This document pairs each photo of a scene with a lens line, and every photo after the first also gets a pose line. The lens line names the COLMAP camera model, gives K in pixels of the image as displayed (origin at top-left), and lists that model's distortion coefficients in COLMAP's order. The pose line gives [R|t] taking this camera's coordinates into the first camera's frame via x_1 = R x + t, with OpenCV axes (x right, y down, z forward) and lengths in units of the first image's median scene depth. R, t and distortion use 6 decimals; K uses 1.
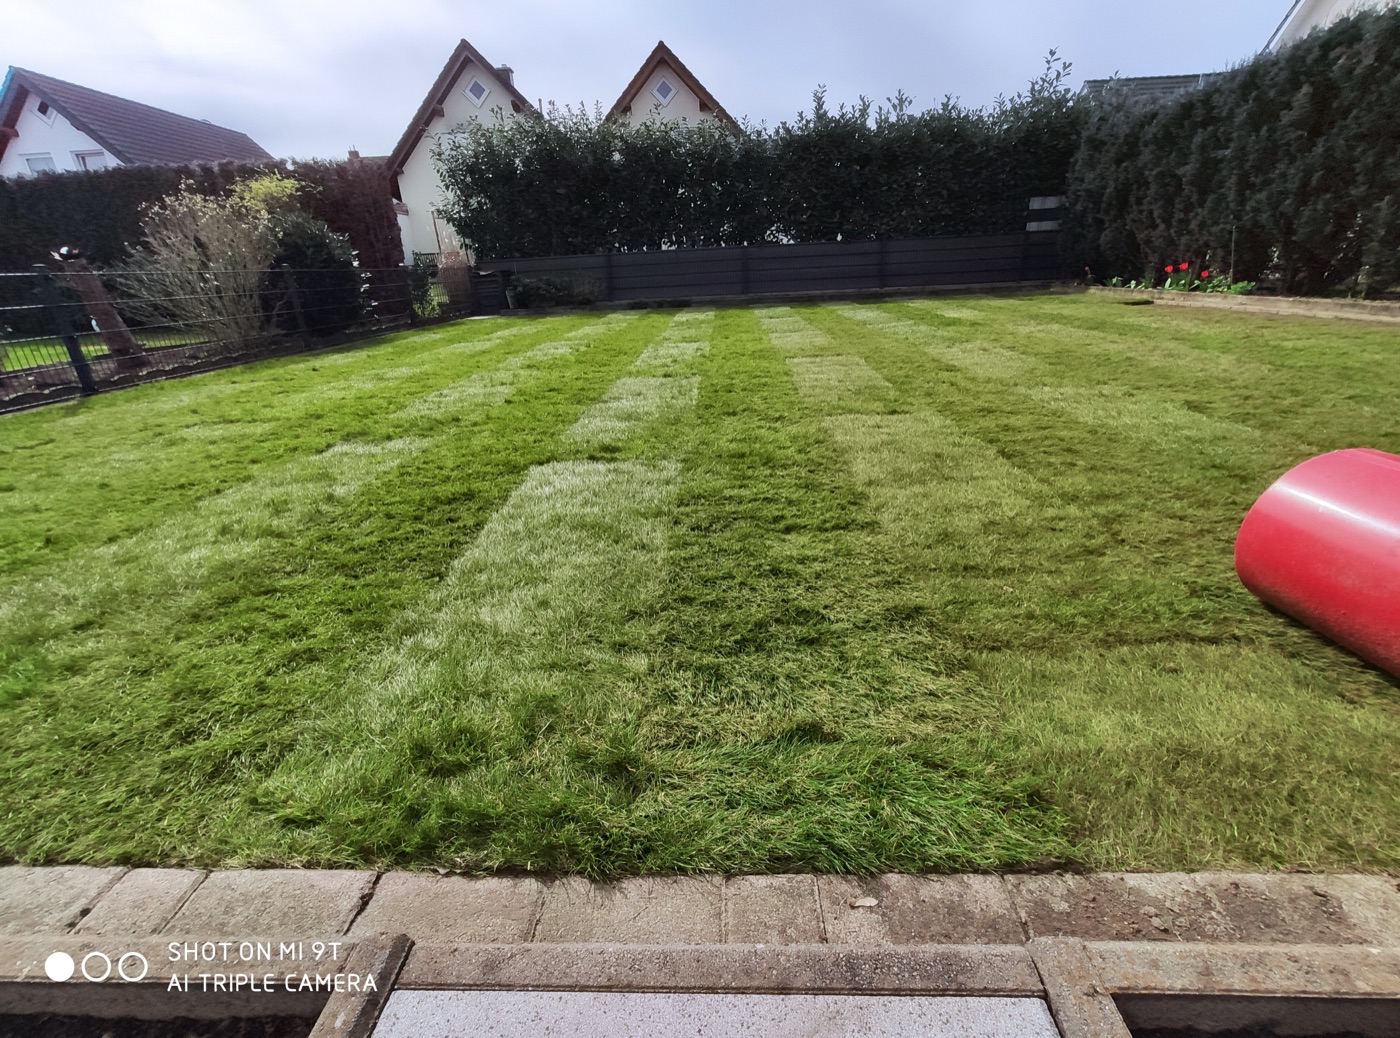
lens RADIAL K [[606.3, 0, 701.2], [0, 606.3, 521.3], [0, 0, 1]] dist [-0.009805, 0.003606]
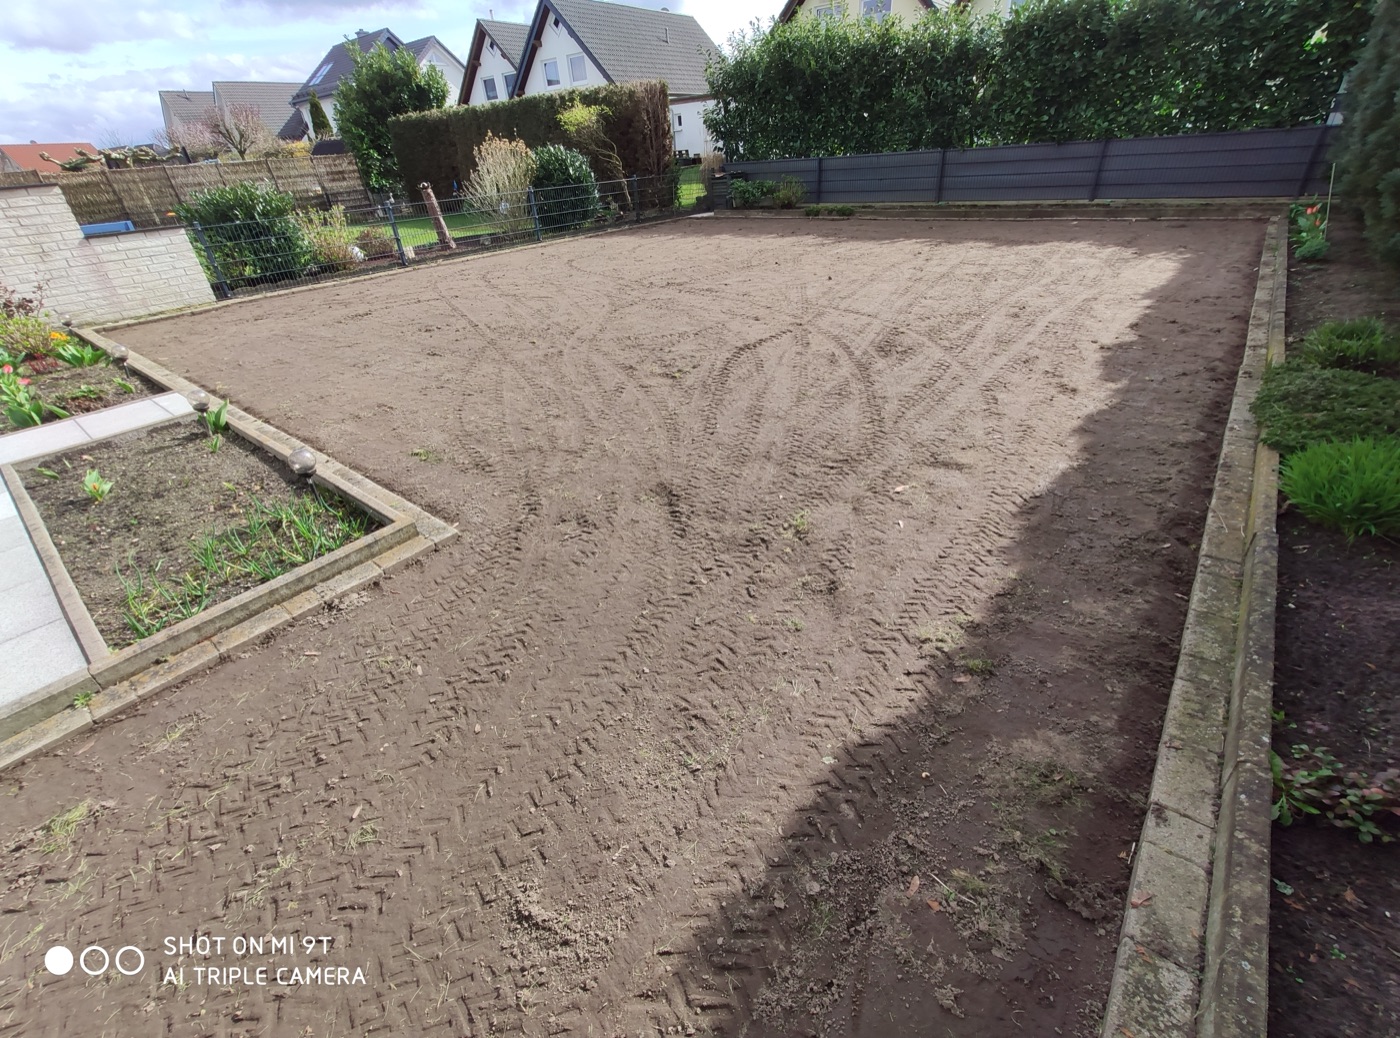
lens RADIAL K [[606.3, 0, 706.5], [0, 606.3, 524.9], [0, 0, 1]] dist [-0.009805, 0.003606]
pose [[0.801692, 0.310666, -0.510662, 2.308447], [-0.208915, 0.946076, 0.247577, -0.207818], [0.560039, -0.091796, 0.823365, -0.392679]]
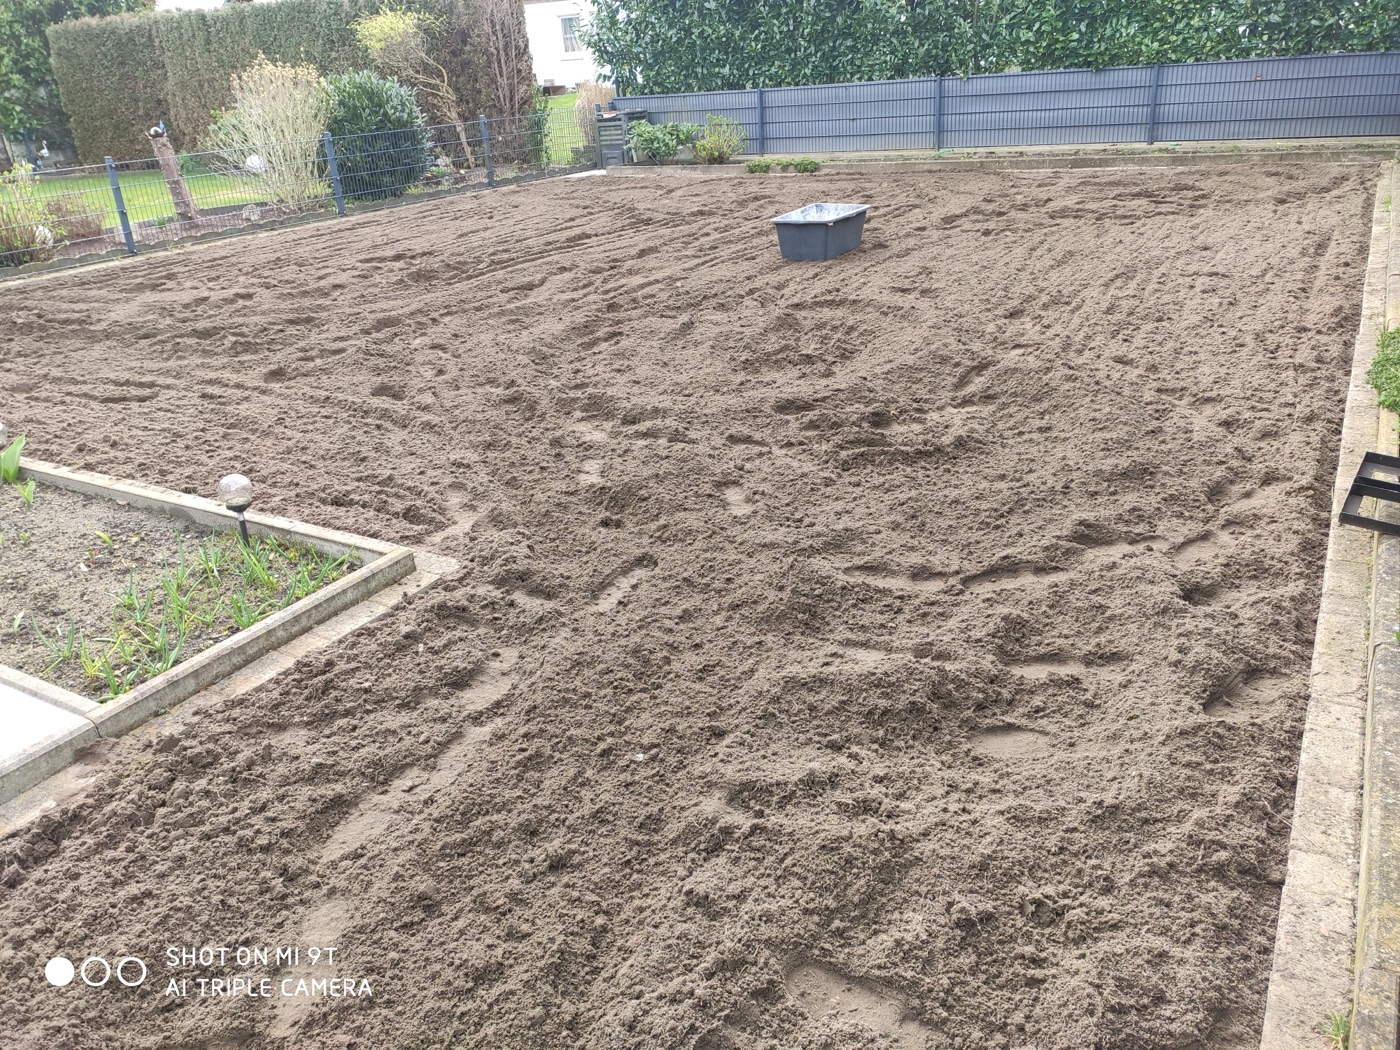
lens RADIAL K [[1038.1, 0, 709.5], [0, 1038.1, 537.6], [0, 0, 1]] dist [0.093366, -0.102017]
pose [[0.880118, 0.187757, -0.436050, 2.343504], [-0.164727, 0.982185, 0.090432, -0.052608], [0.445261, -0.007762, 0.895367, -0.946480]]
